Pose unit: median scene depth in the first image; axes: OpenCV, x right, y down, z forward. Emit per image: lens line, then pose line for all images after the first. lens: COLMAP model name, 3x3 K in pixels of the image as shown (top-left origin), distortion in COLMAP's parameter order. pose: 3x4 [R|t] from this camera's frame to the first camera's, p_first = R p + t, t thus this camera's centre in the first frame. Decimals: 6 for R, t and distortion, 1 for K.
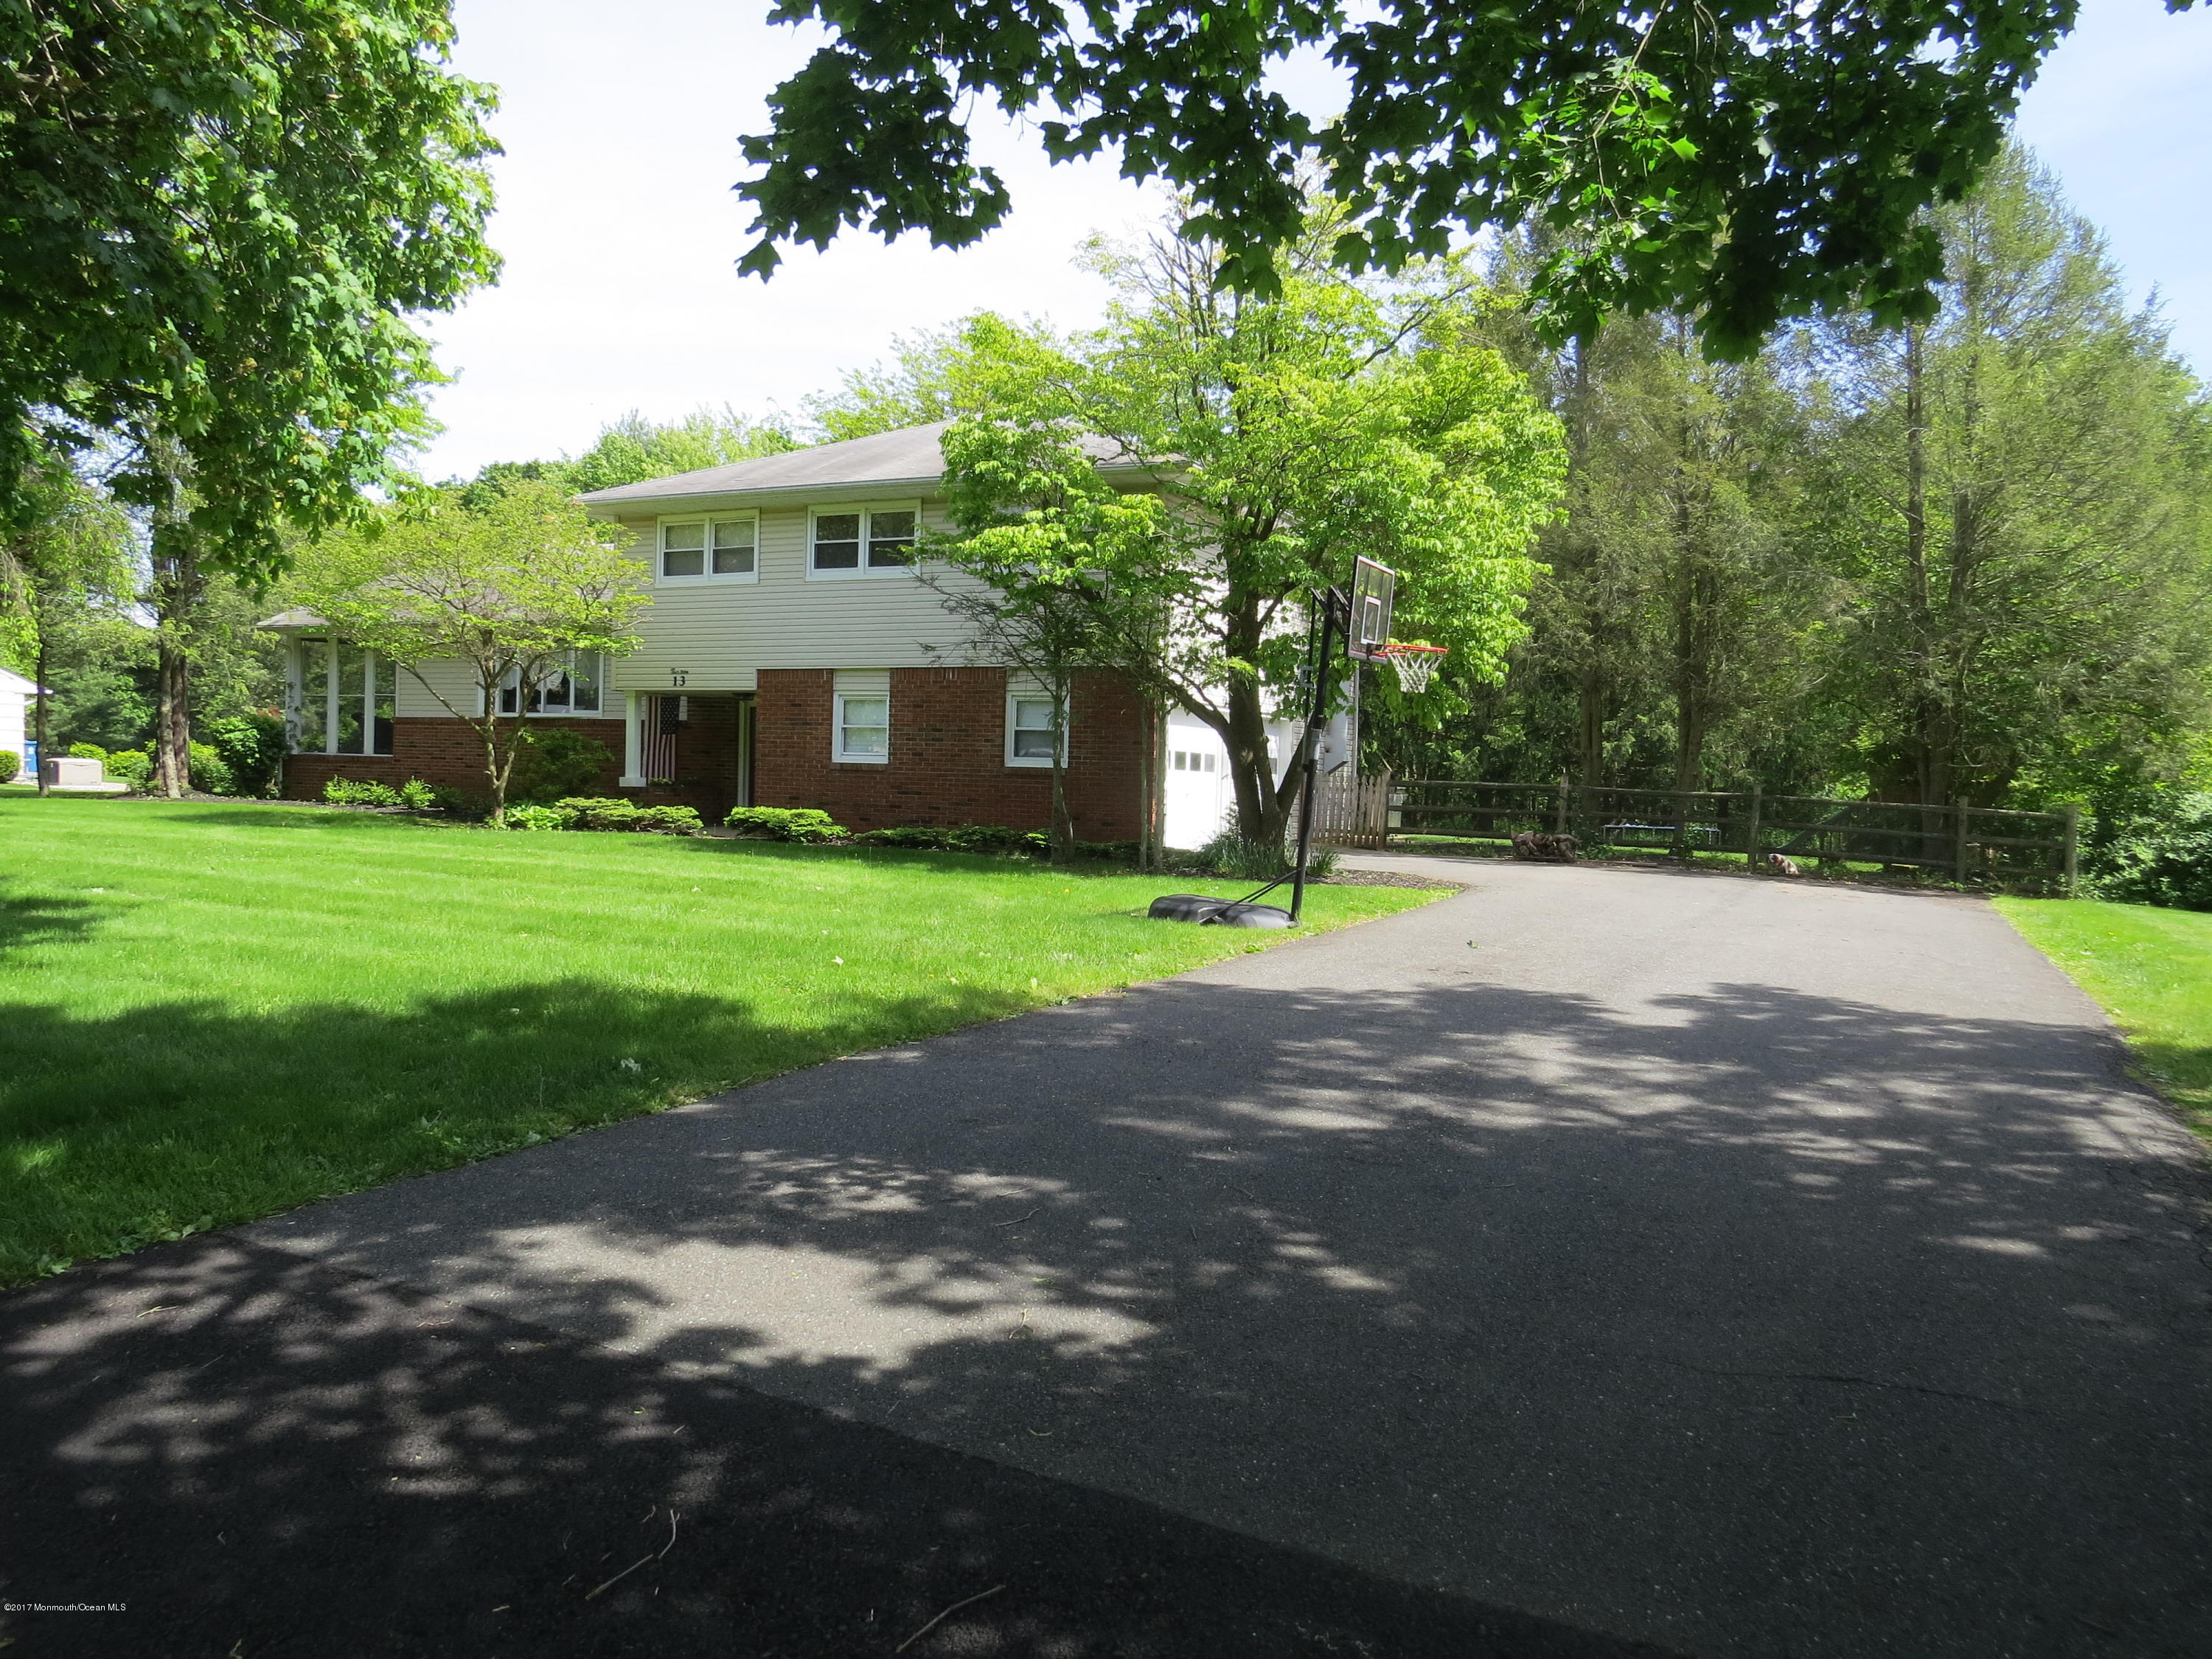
lens RADIAL K [[1576.4, 0, 1094.1], [0, 1576.4, 829.7], [0, 0, 1]] dist [-0.019984, 0.000854]
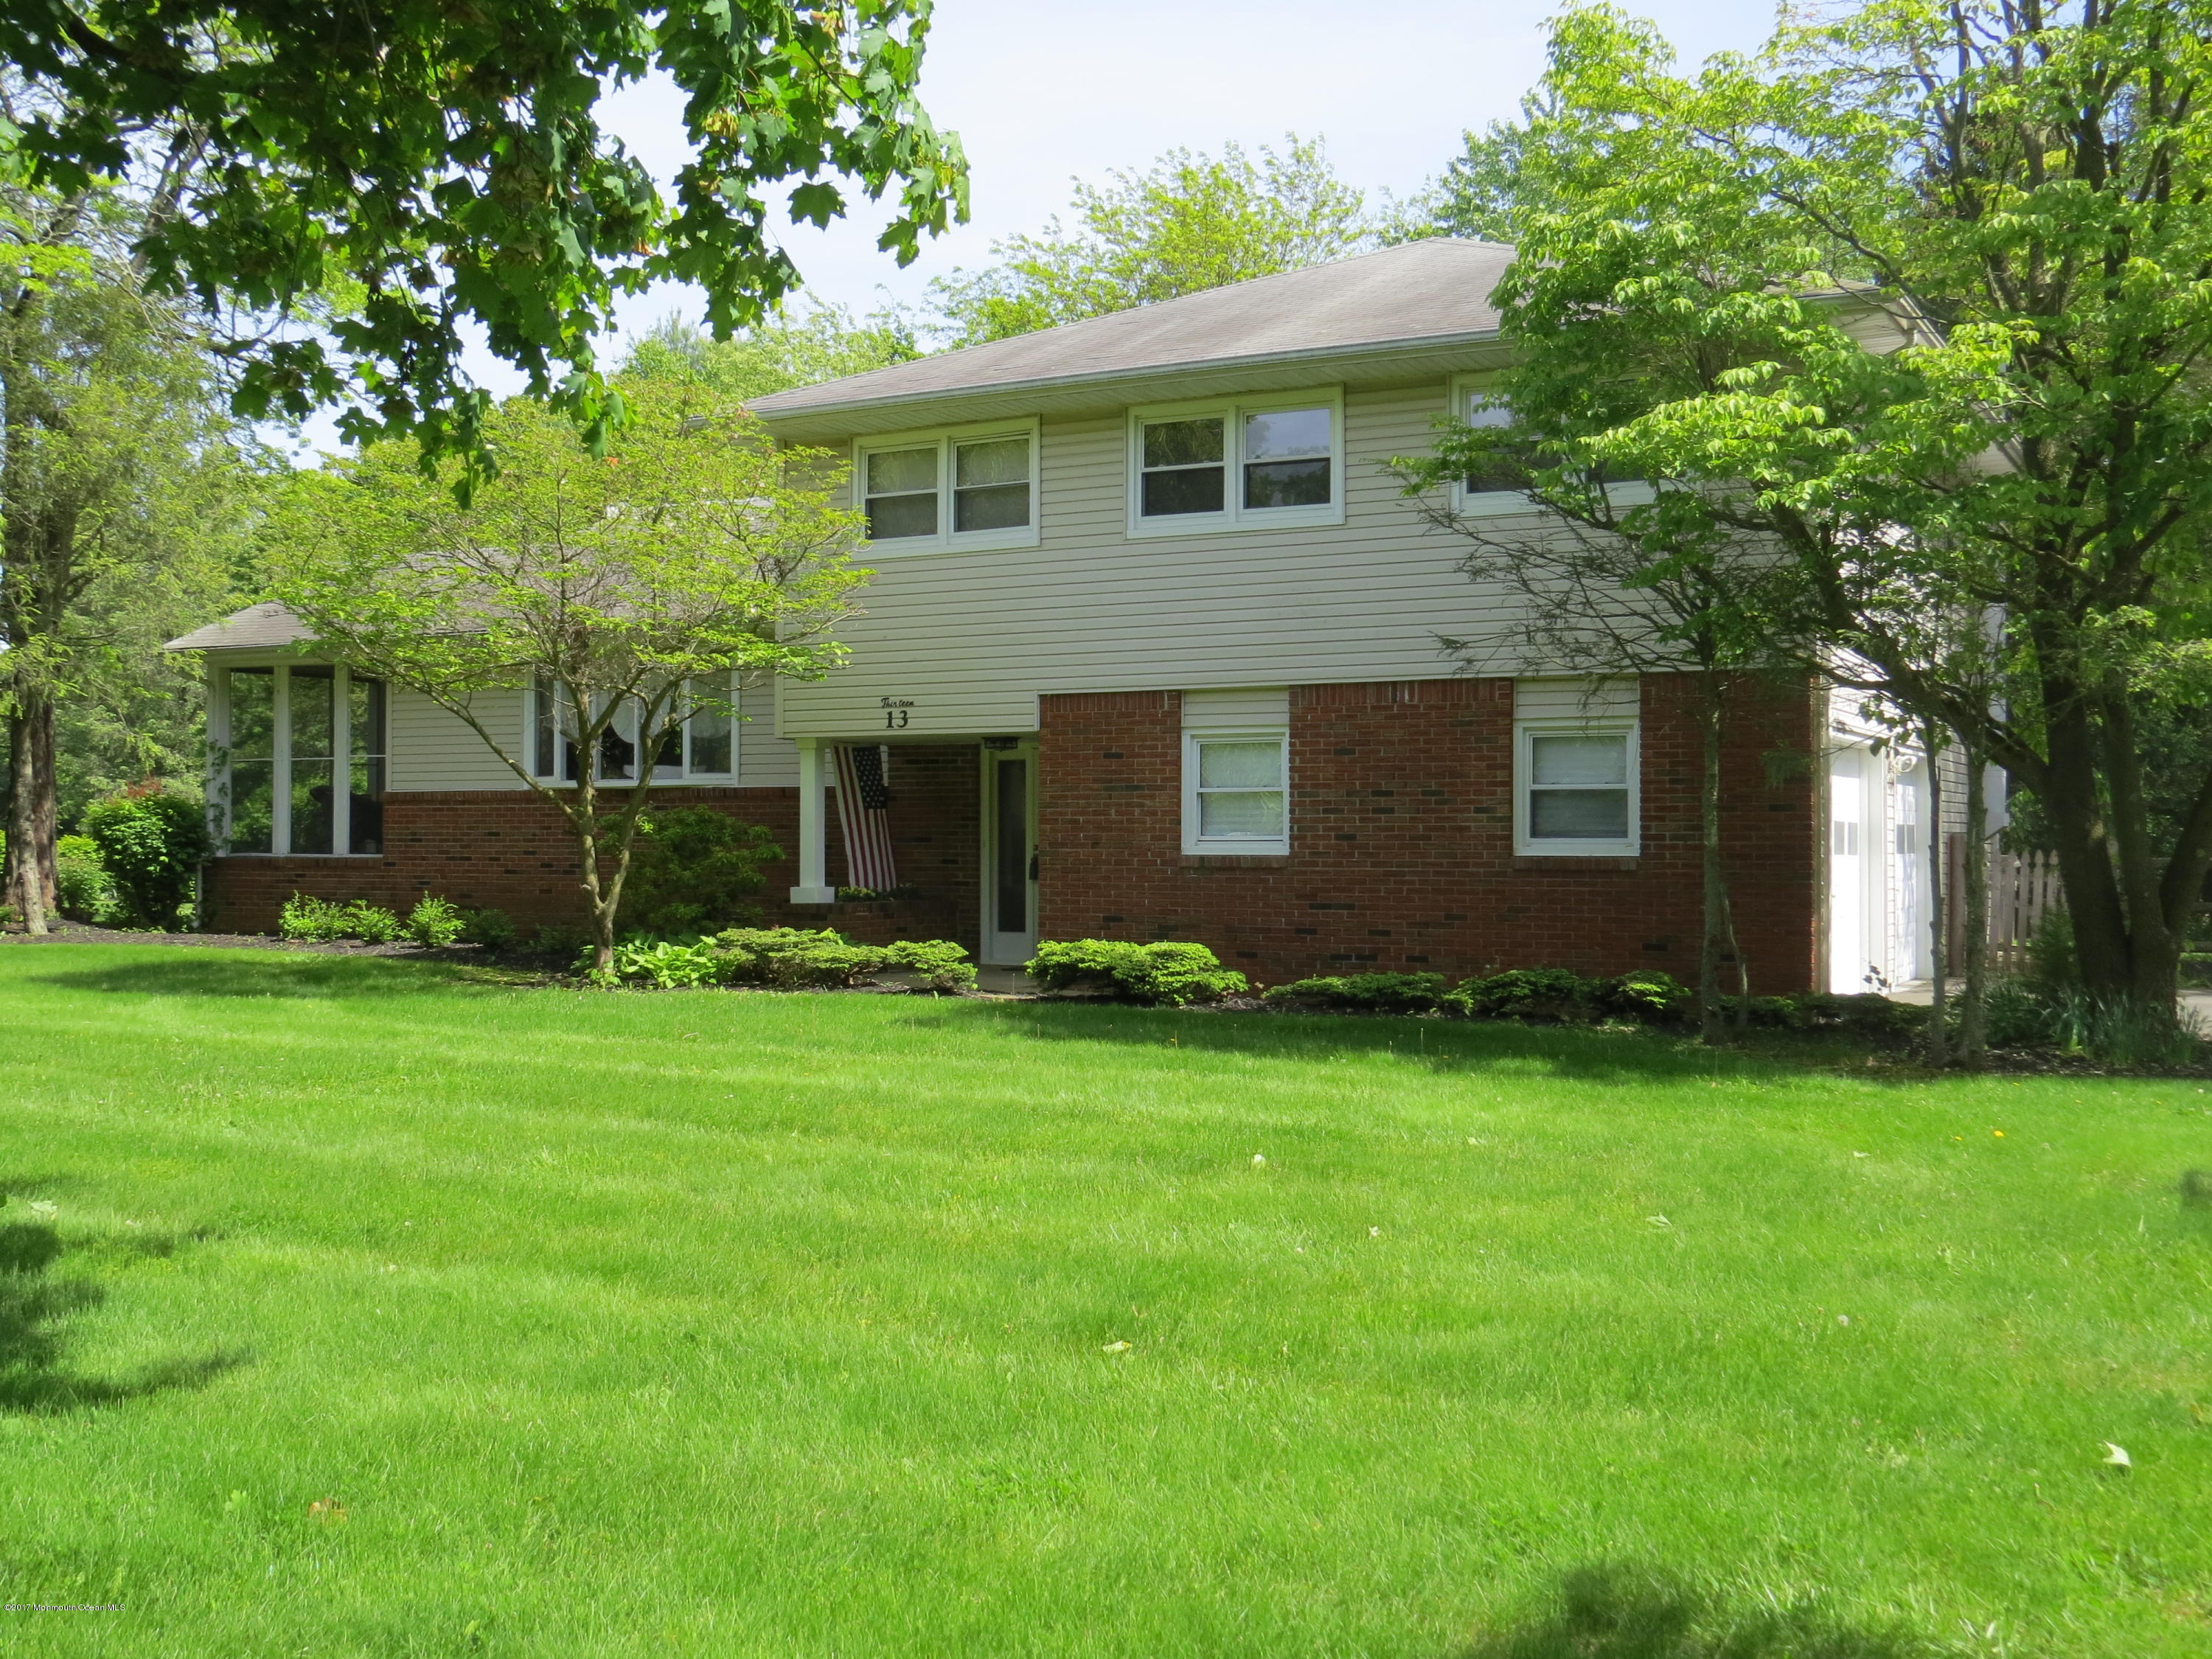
lens RADIAL K [[2256.8, 0, 1116.2], [0, 2256.8, 832.3], [0, 0, 1]] dist [-0.051313, 0.000000]
pose [[0.998277, -0.024986, -0.053089, -0.146131], [0.022921, 0.998970, -0.039161, -0.019494], [0.054012, 0.037877, 0.997822, 0.188035]]
